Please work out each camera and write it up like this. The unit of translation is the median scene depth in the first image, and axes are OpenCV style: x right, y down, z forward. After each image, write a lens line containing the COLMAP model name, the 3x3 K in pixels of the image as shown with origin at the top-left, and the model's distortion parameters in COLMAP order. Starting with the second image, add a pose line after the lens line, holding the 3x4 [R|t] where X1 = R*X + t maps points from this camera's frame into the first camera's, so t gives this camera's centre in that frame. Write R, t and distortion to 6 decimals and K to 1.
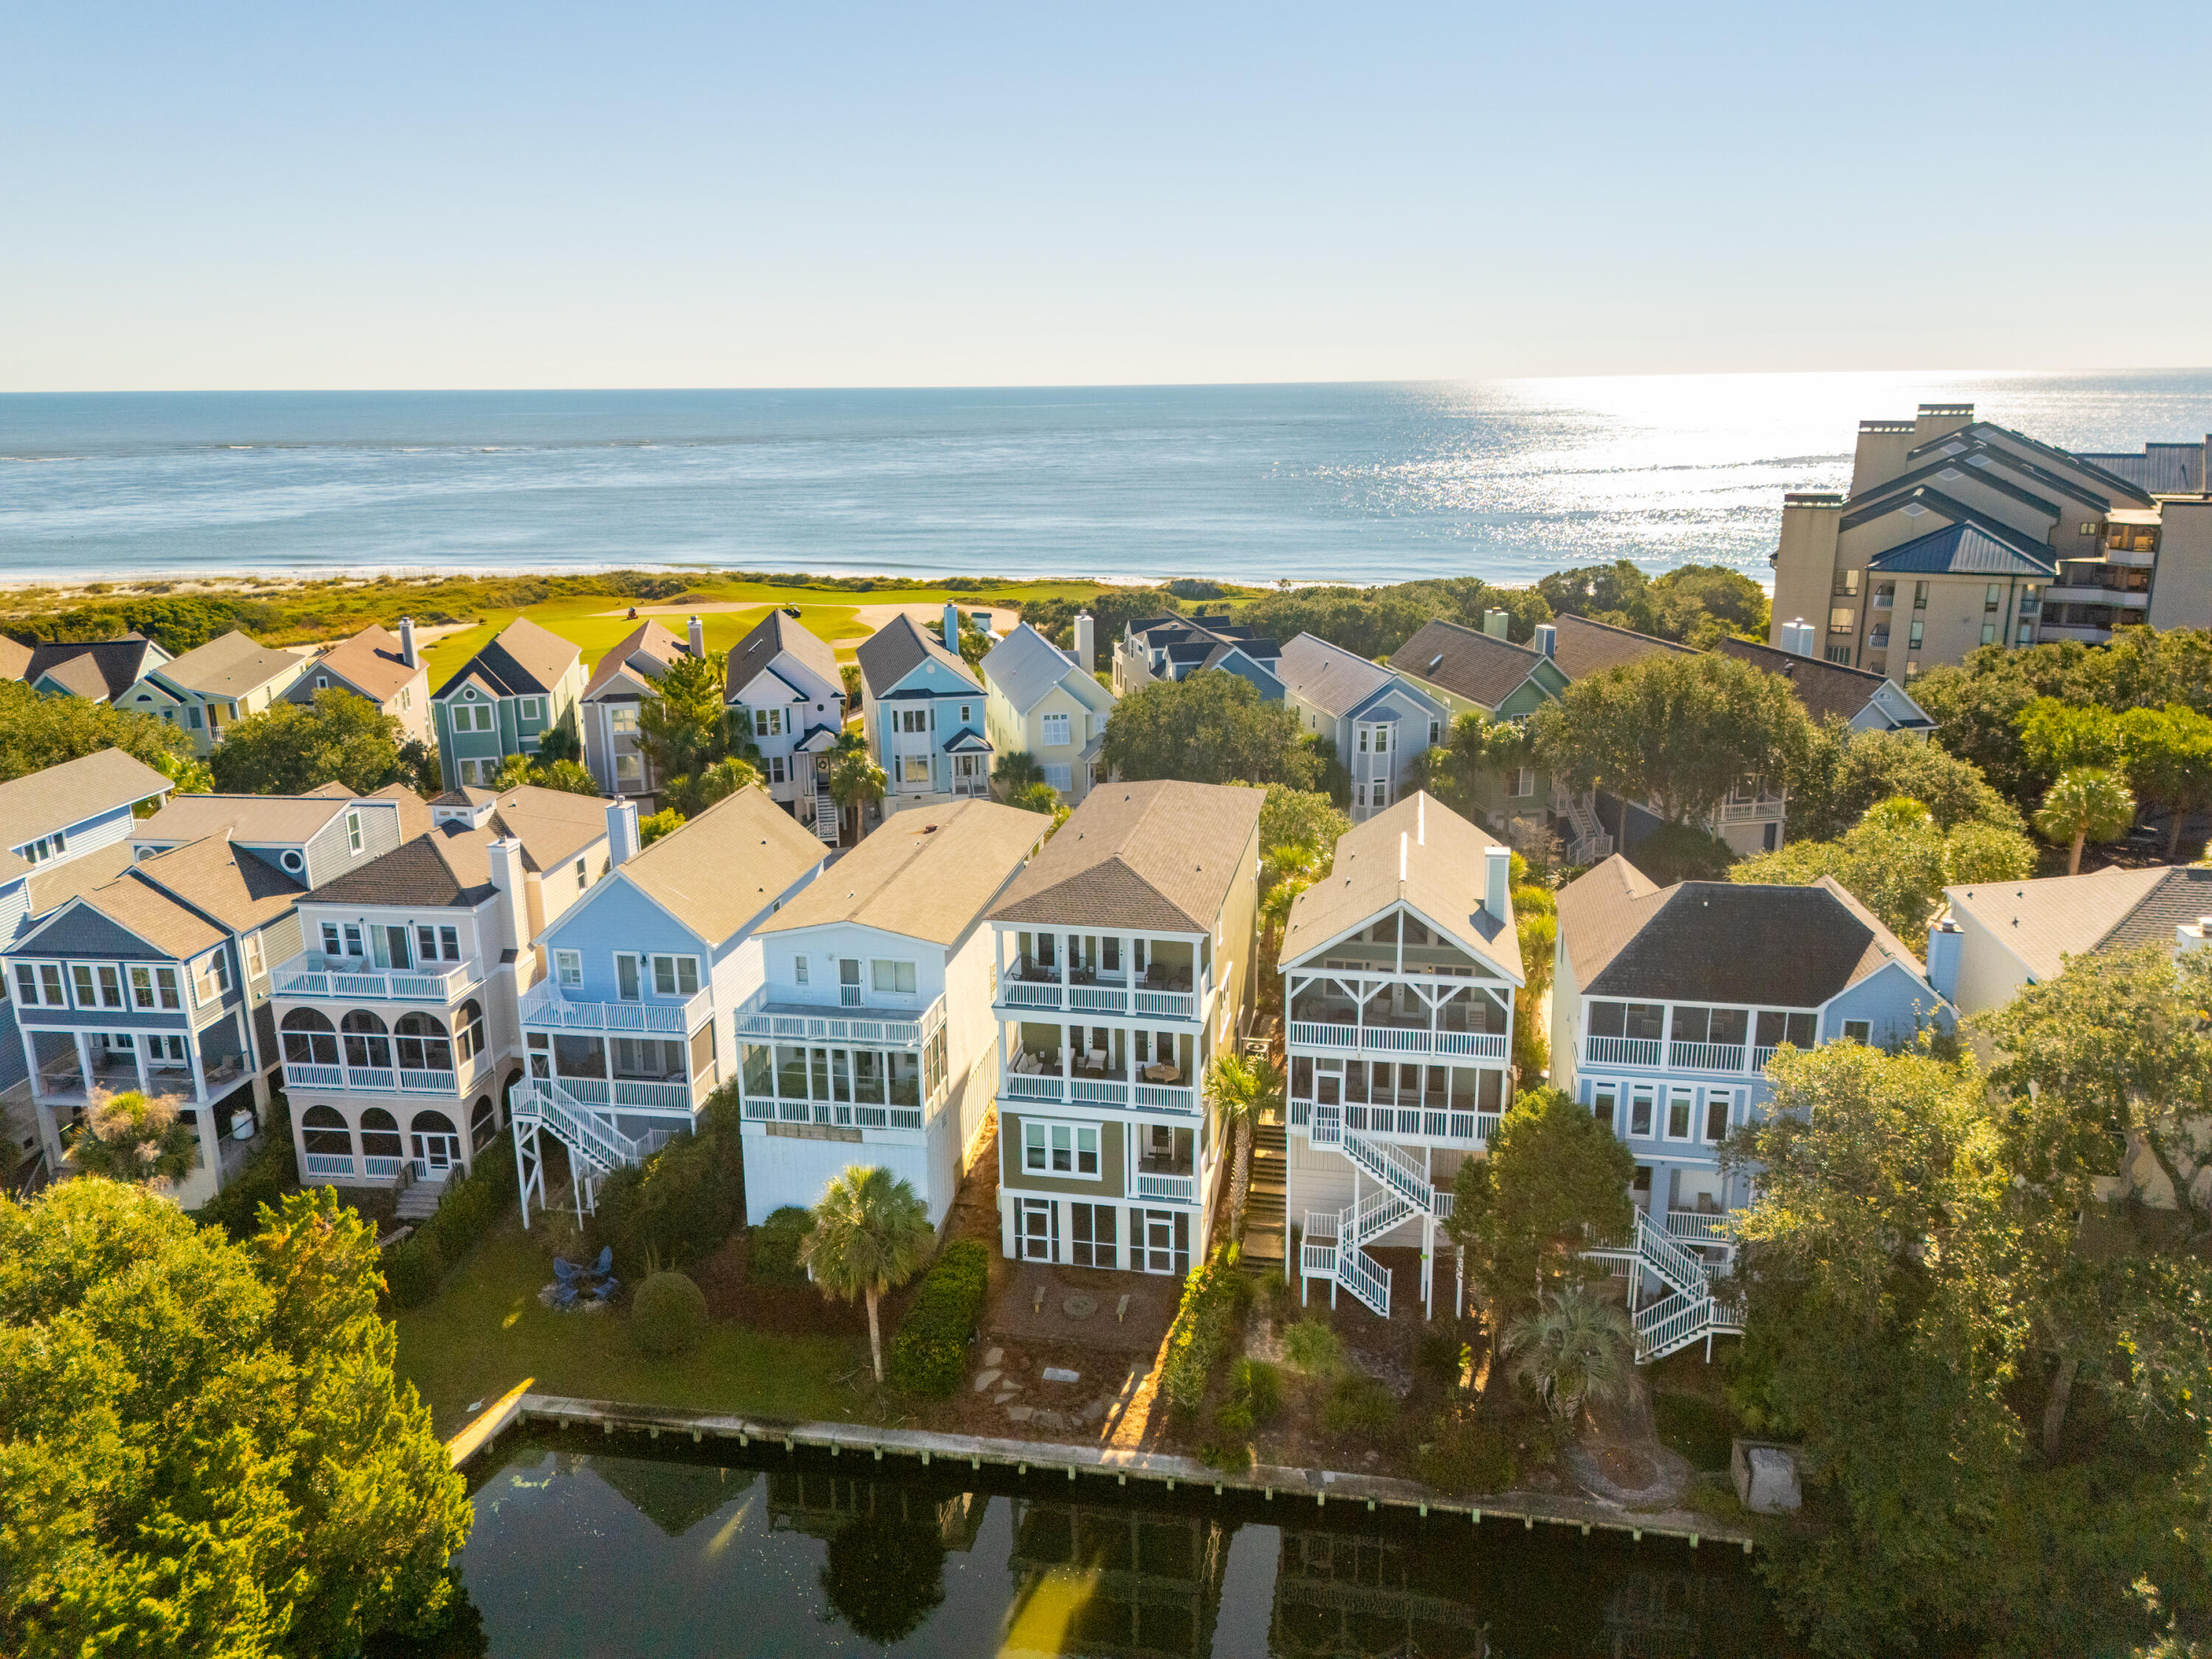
lens RADIAL K [[1622.4, 0, 1106.0], [0, 1622.4, 829.5], [0, 0, 1]] dist [0.067676, -0.045653]
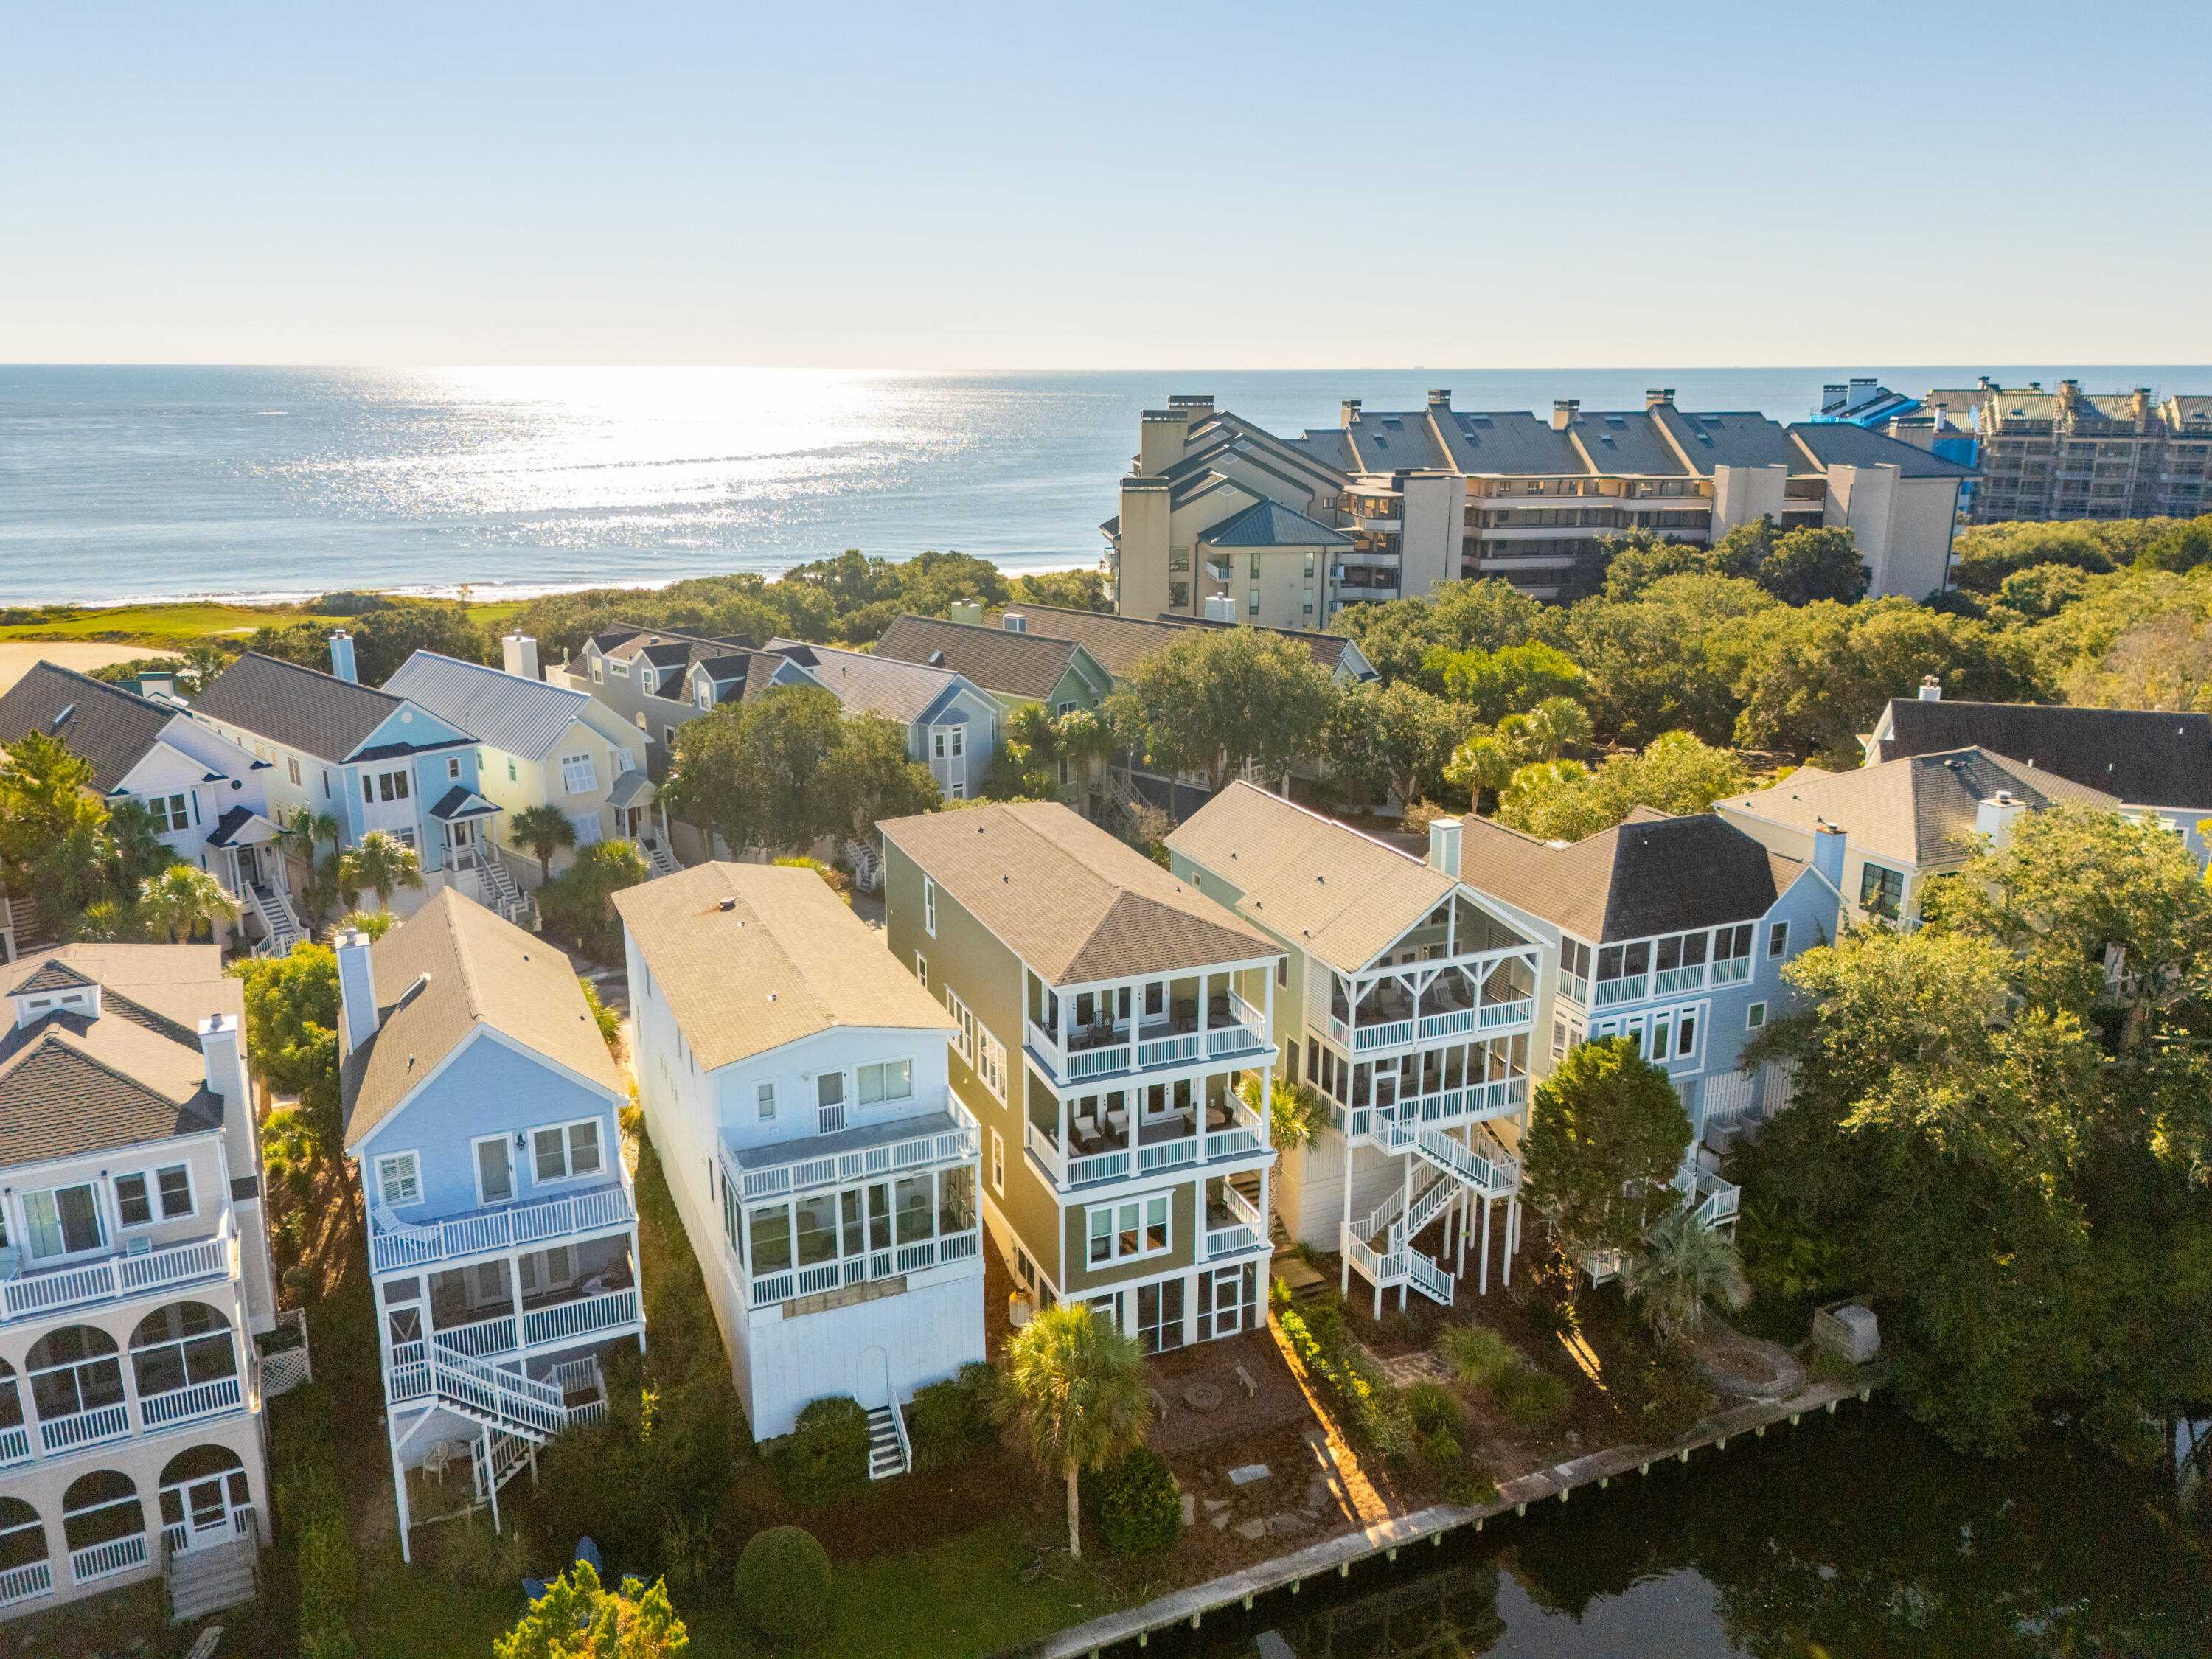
lens RADIAL K [[1663.3, 0, 1106.0], [0, 1663.3, 829.5], [0, 0, 1]] dist [0.049239, -0.026295]
pose [[0.824510, -0.141346, 0.547909, -0.486018], [0.141398, 0.989046, 0.042367, -0.055204], [-0.547896, 0.042541, 0.835464, 0.241682]]
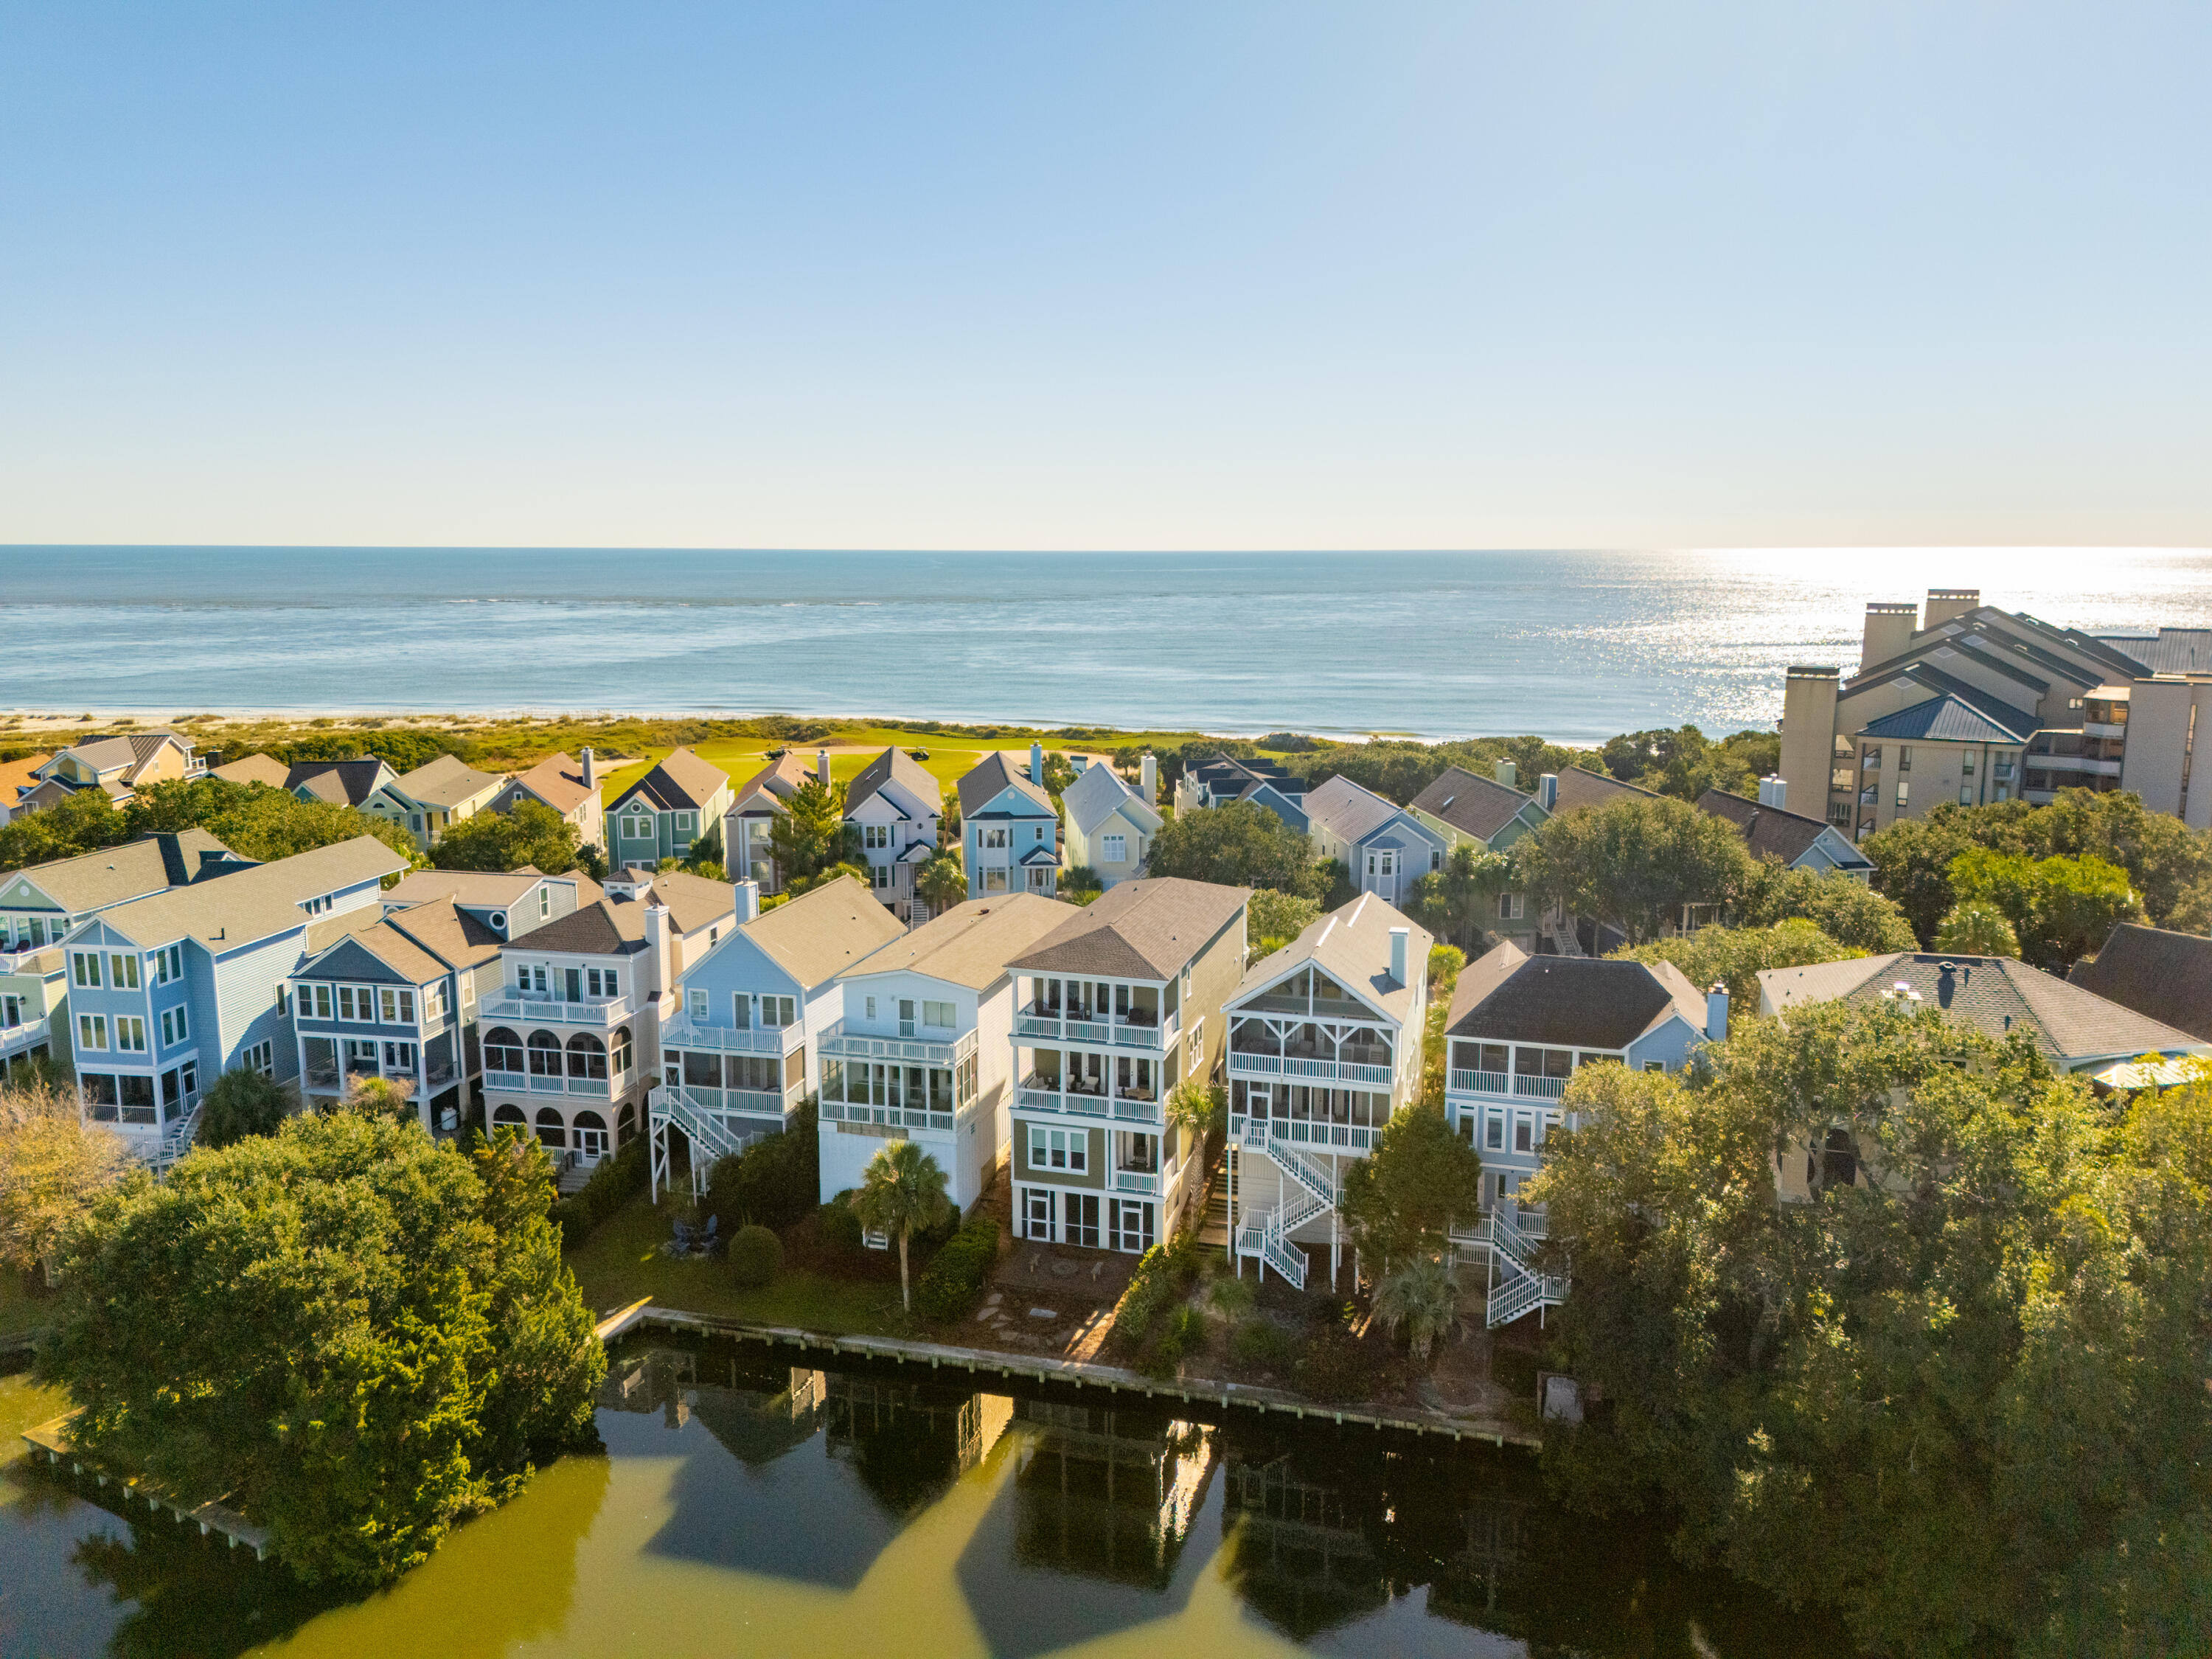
lens RADIAL K [[1626.2, 0, 1106.0], [0, 1626.2, 829.5], [0, 0, 1]] dist [0.091756, -0.100256]
pose [[0.995833, 0.027860, -0.086840, 0.113763], [-0.036038, 0.994913, -0.094070, 0.061947], [0.083777, 0.096808, 0.991771, -0.305987]]
